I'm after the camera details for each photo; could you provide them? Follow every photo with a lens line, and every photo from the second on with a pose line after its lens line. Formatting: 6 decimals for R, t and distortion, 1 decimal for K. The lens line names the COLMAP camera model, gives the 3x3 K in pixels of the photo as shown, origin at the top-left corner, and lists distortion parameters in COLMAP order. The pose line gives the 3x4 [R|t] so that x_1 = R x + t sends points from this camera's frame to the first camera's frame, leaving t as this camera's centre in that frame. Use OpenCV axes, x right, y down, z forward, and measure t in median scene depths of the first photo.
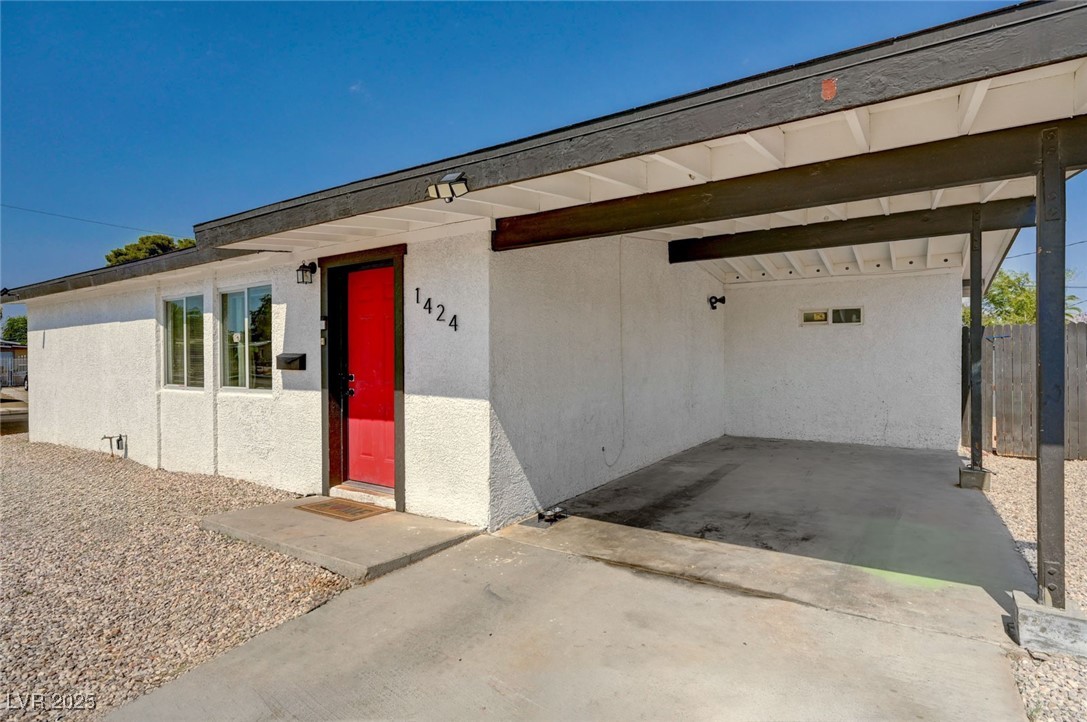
lens RADIAL K [[567.9, 0, 548.0], [0, 567.9, 348.0], [0, 0, 1]] dist [0.002340, 0.000203]
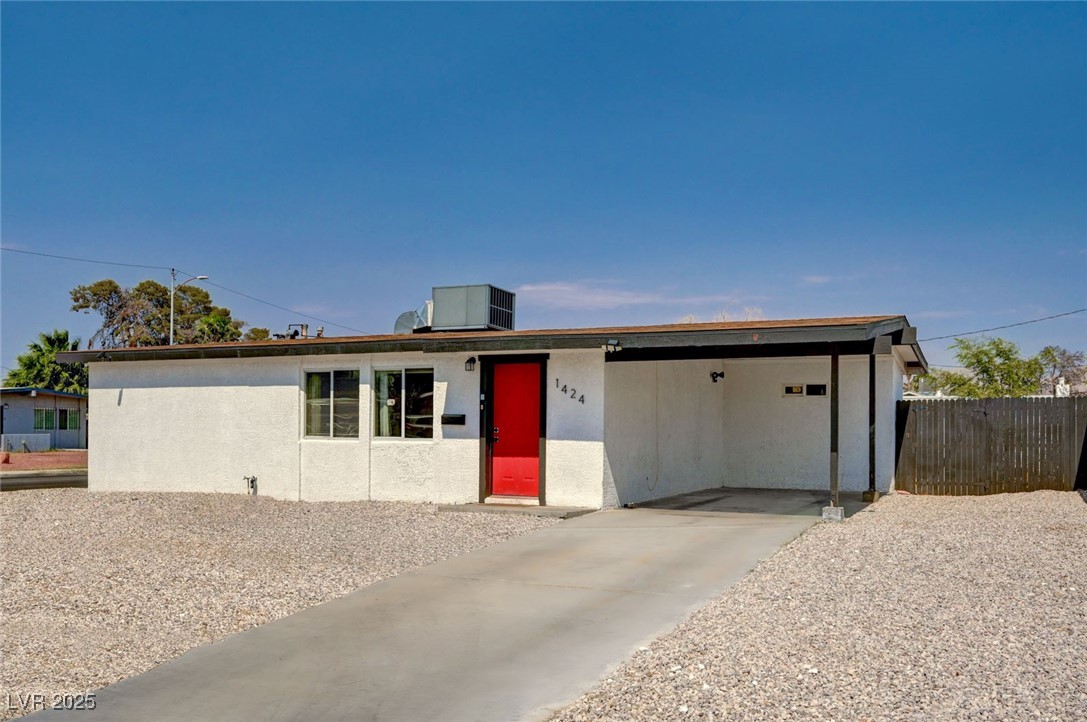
lens RADIAL K [[1008.2, 0, 543.5], [0, 1008.2, 361.0], [0, 0, 1]] dist [0.004703, 0.003064]
pose [[0.991967, 0.020754, 0.124782, -0.558196], [-0.015251, 0.998875, -0.044900, -0.015865], [-0.125573, 0.042637, 0.991168, -1.786321]]
